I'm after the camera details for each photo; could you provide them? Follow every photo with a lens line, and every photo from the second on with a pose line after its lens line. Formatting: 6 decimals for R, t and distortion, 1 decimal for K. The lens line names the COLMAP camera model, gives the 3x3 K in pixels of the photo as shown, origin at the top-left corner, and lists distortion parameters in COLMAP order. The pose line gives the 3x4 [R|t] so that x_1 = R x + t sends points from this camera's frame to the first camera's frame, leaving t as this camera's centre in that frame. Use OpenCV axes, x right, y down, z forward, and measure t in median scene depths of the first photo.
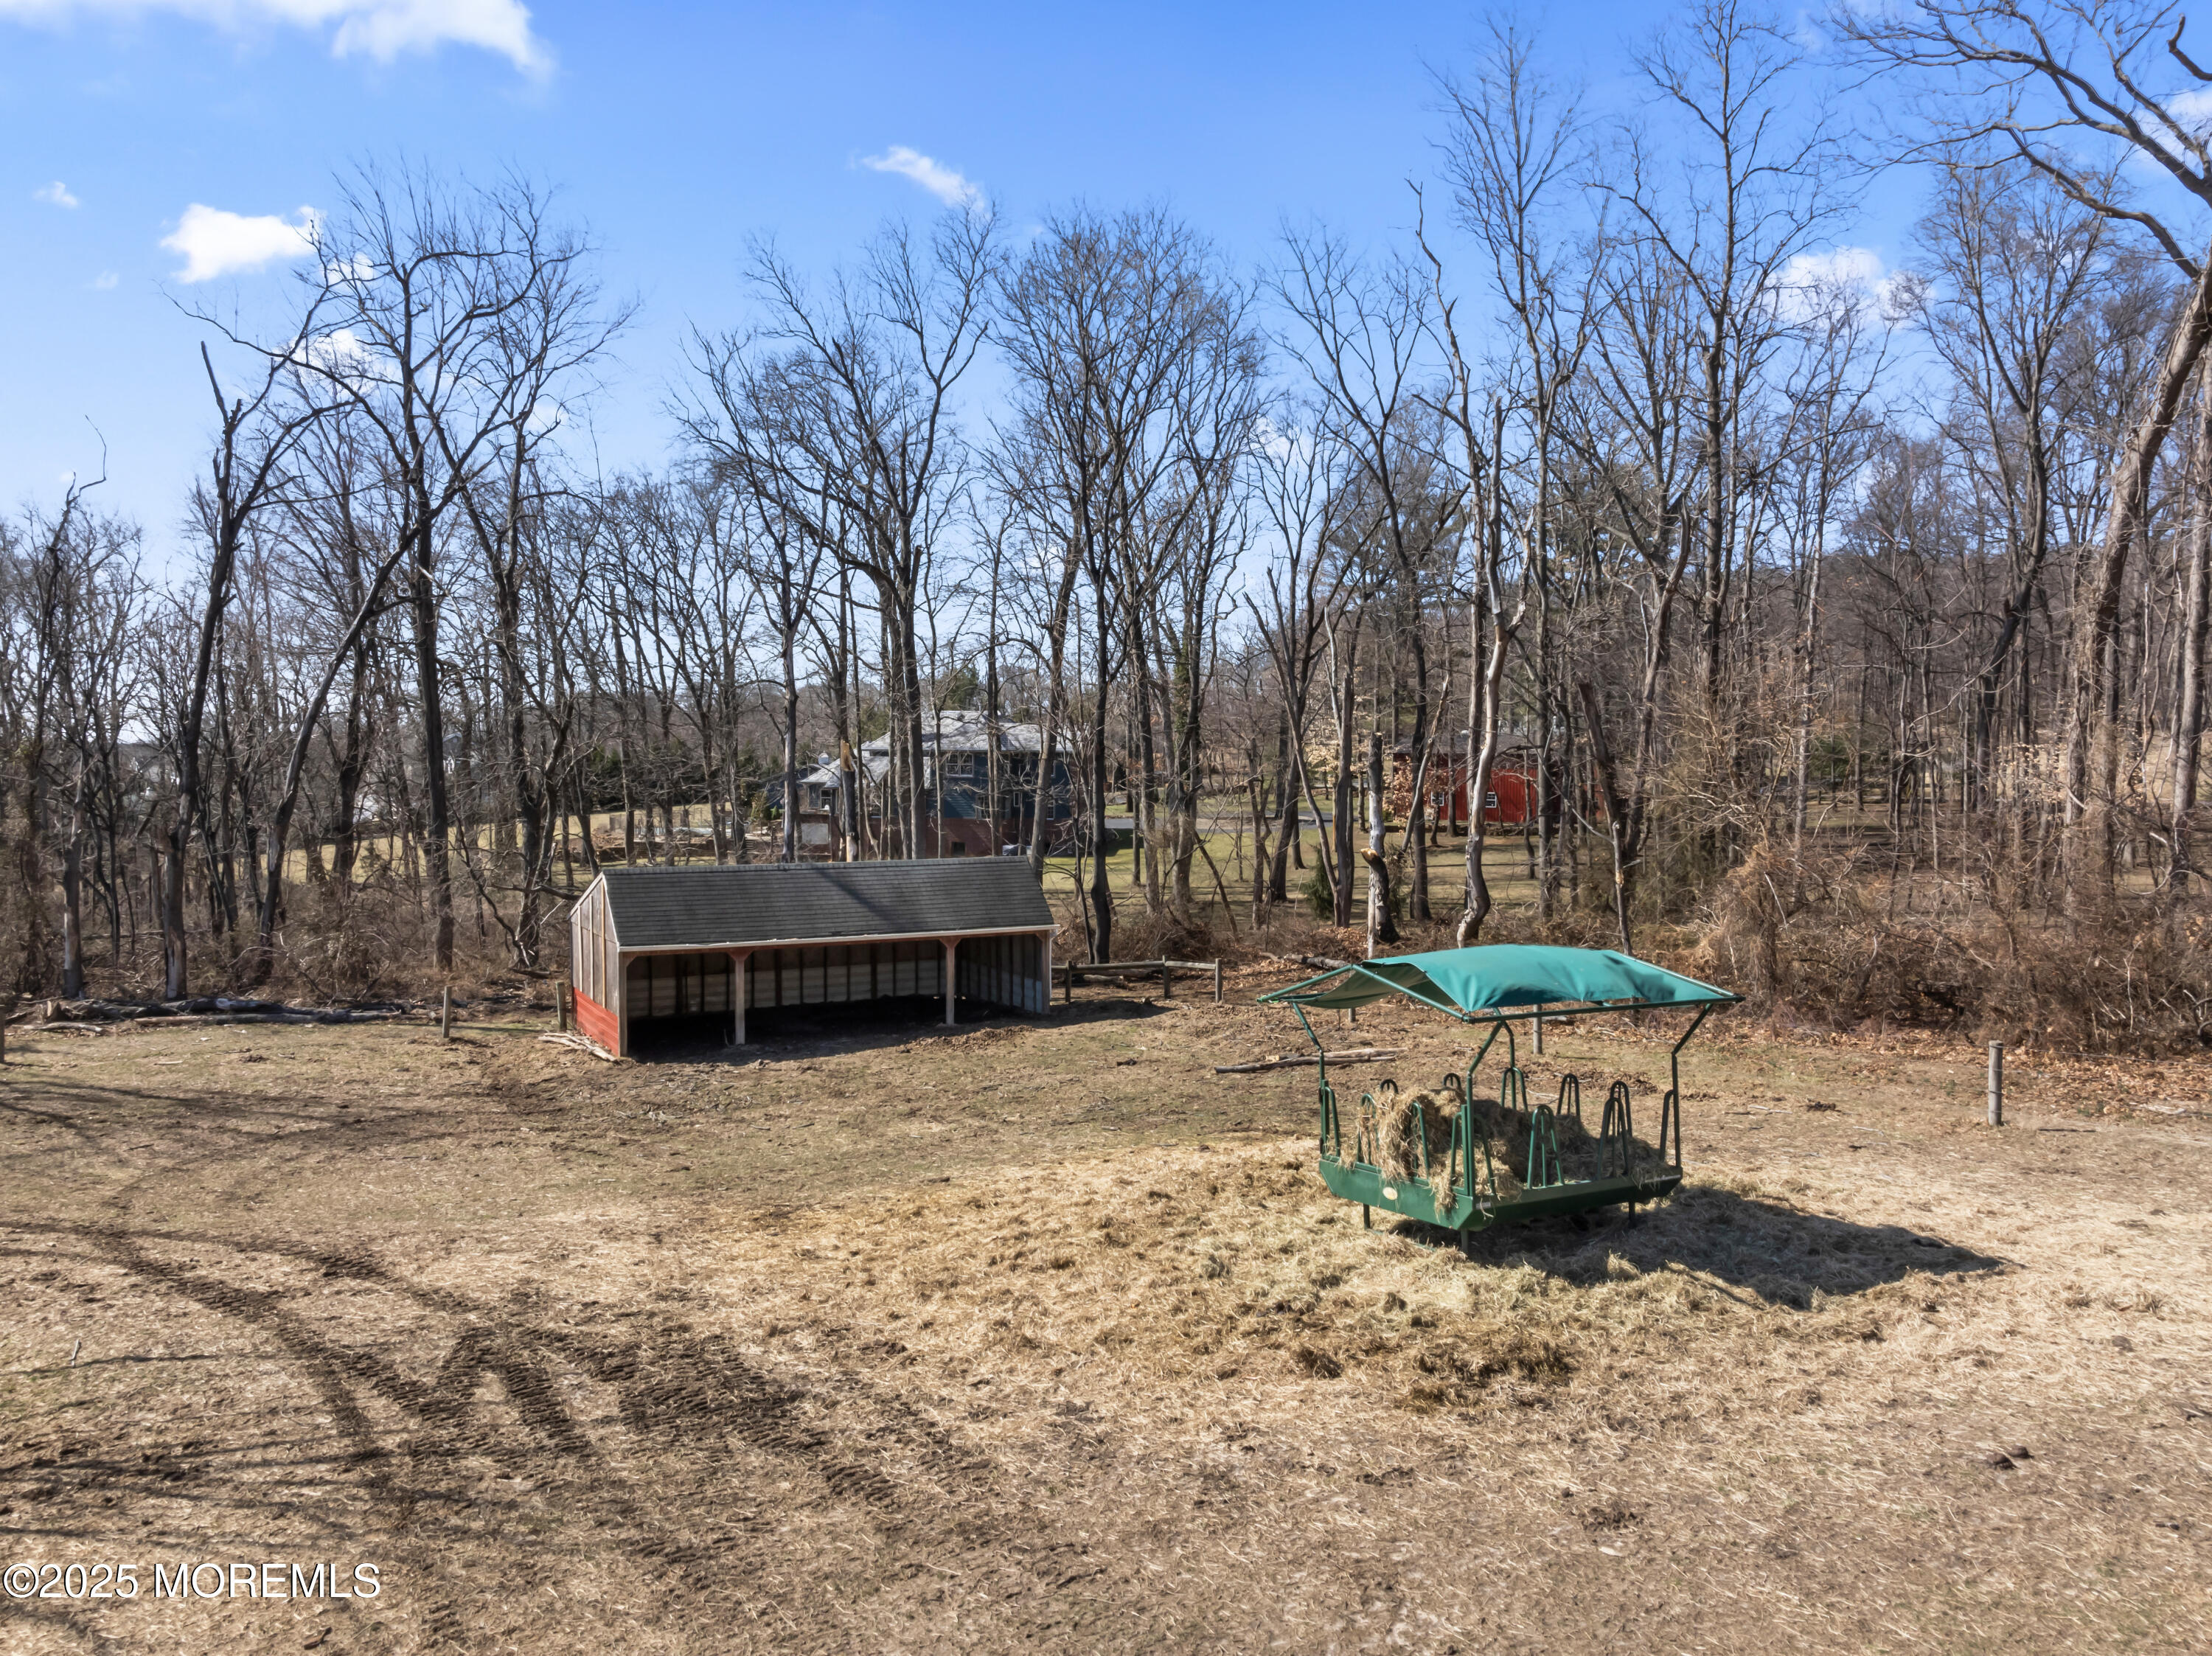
lens RADIAL K [[1551.0, 0, 1106.0], [0, 1551.0, 828.0], [0, 0, 1]] dist [-0.024022, -0.001412]
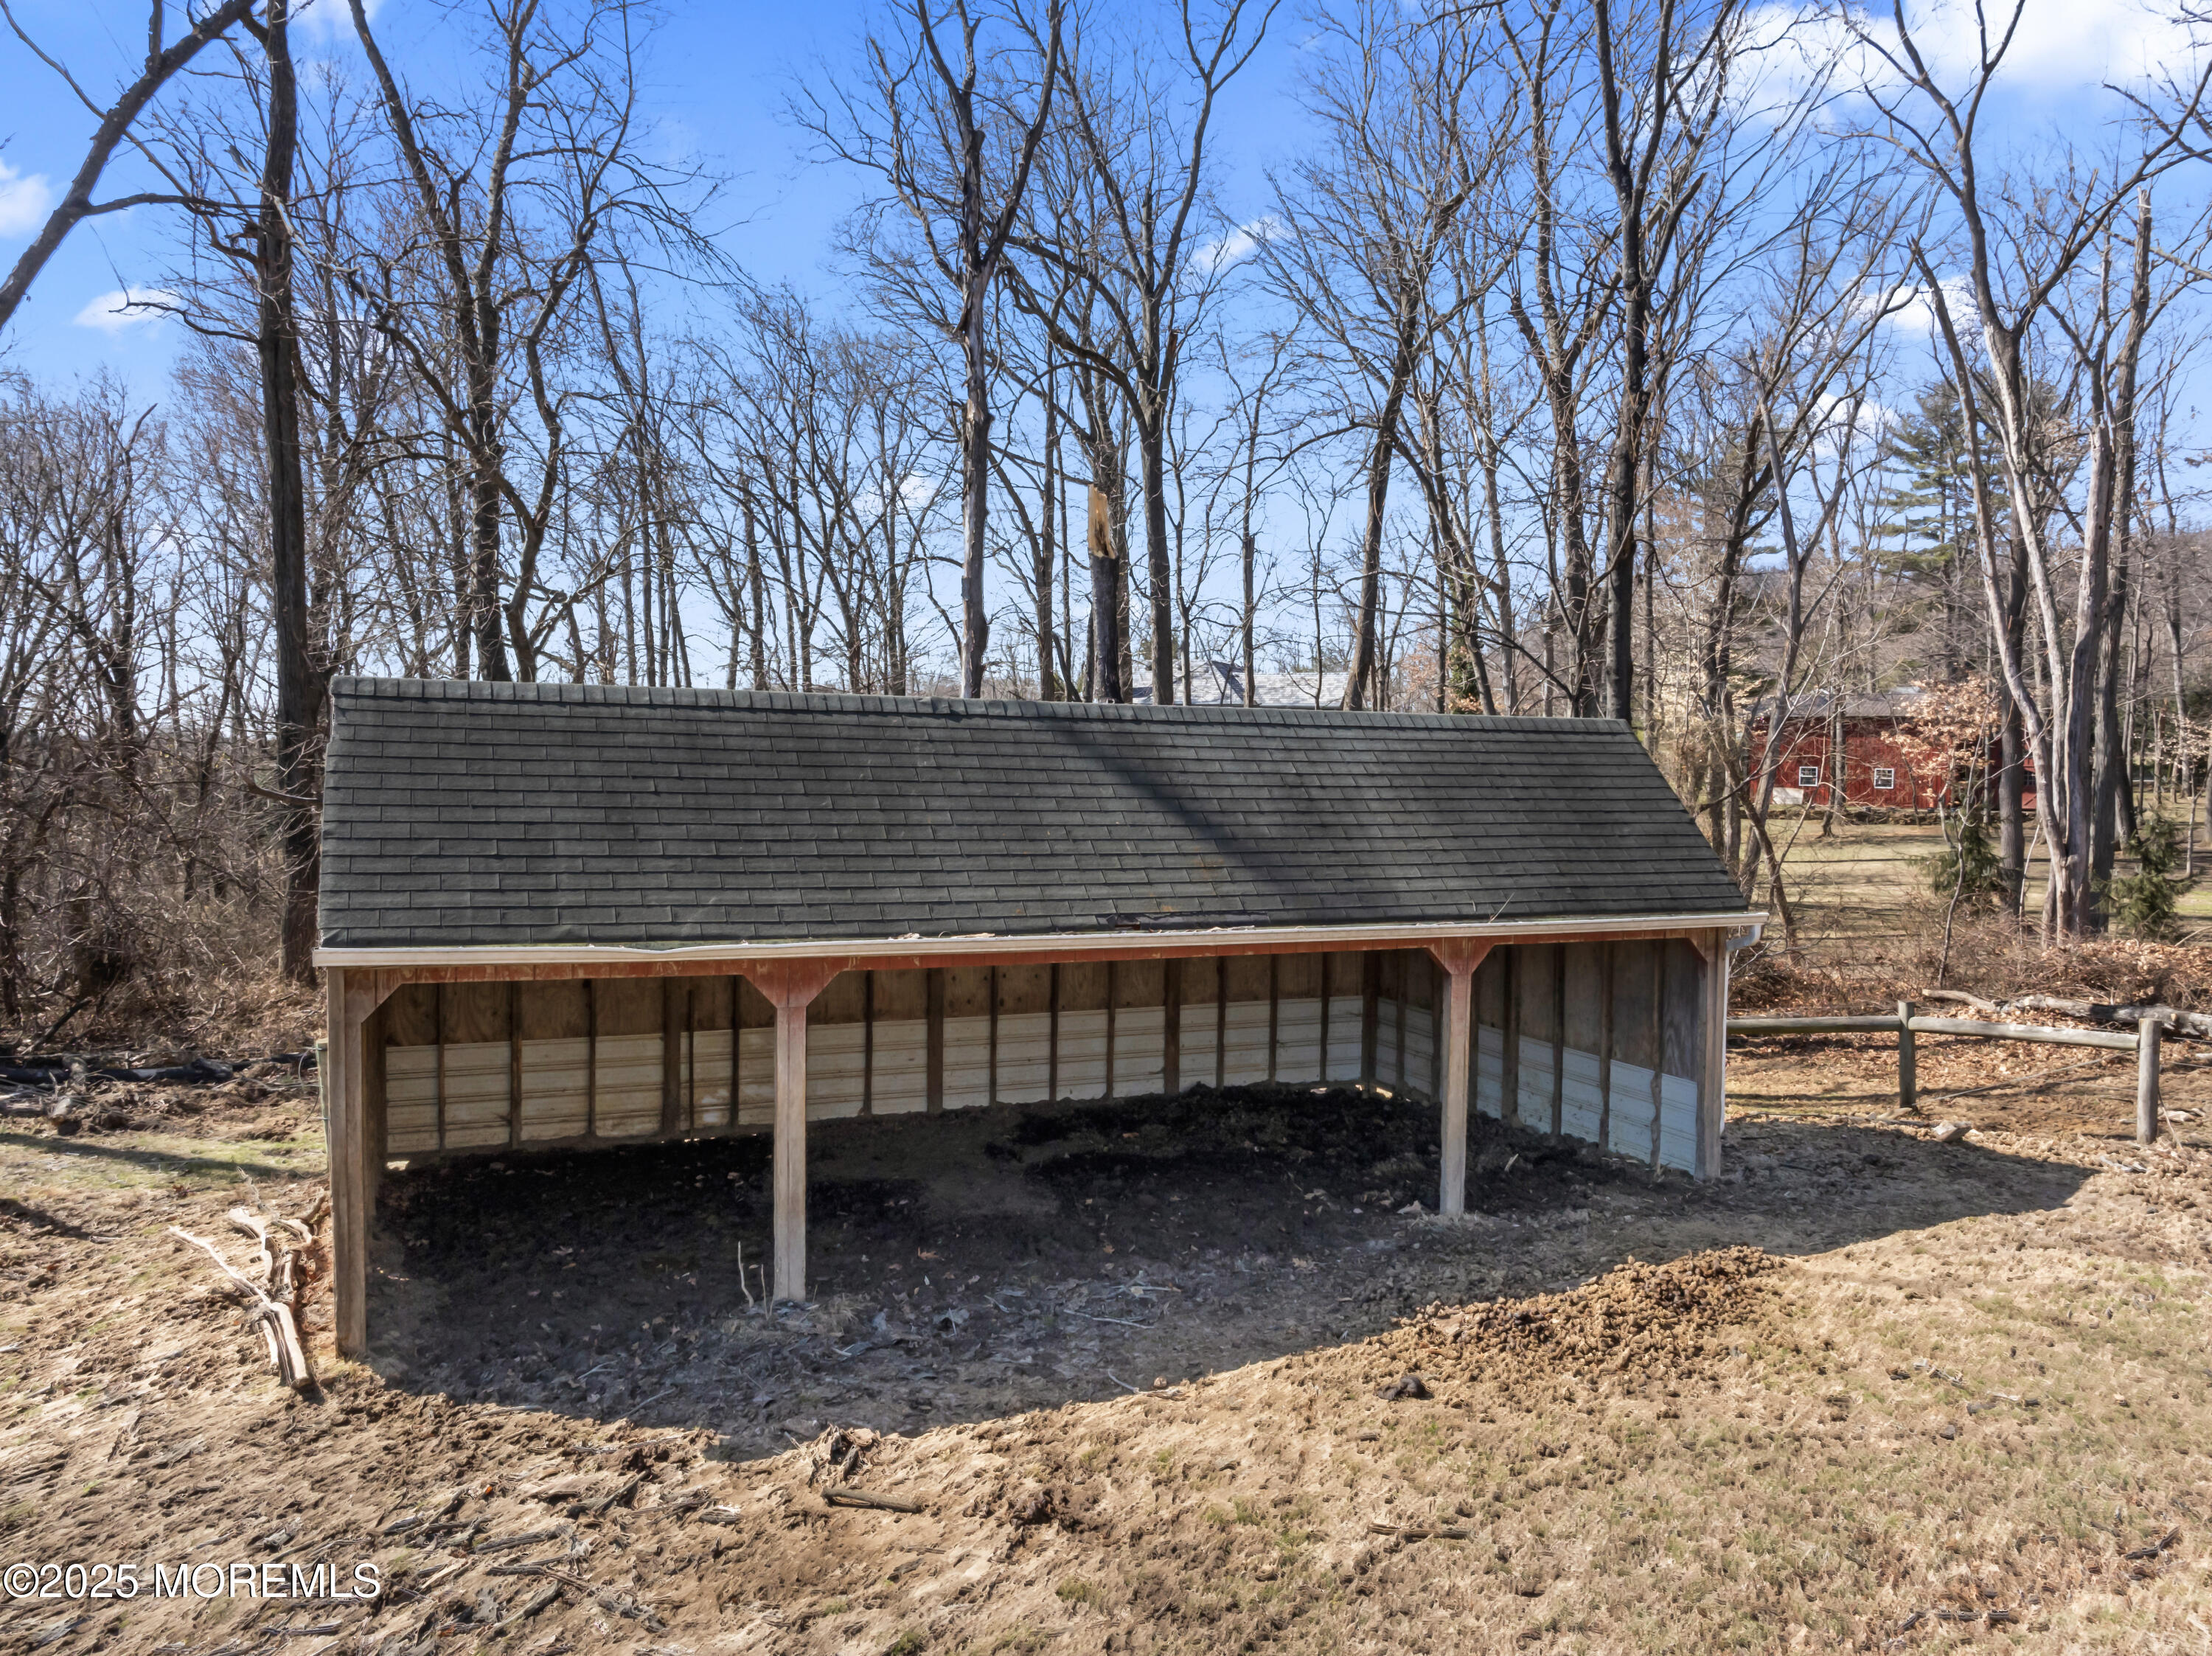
lens RADIAL K [[1551.0, 0, 1106.0], [0, 1551.0, 828.0], [0, 0, 1]] dist [-0.024022, -0.001412]
pose [[0.993625, 0.018868, -0.111149, -0.073484], [-0.019361, 0.999807, -0.003360, 0.026113], [0.111064, 0.005490, 0.993798, 0.360051]]
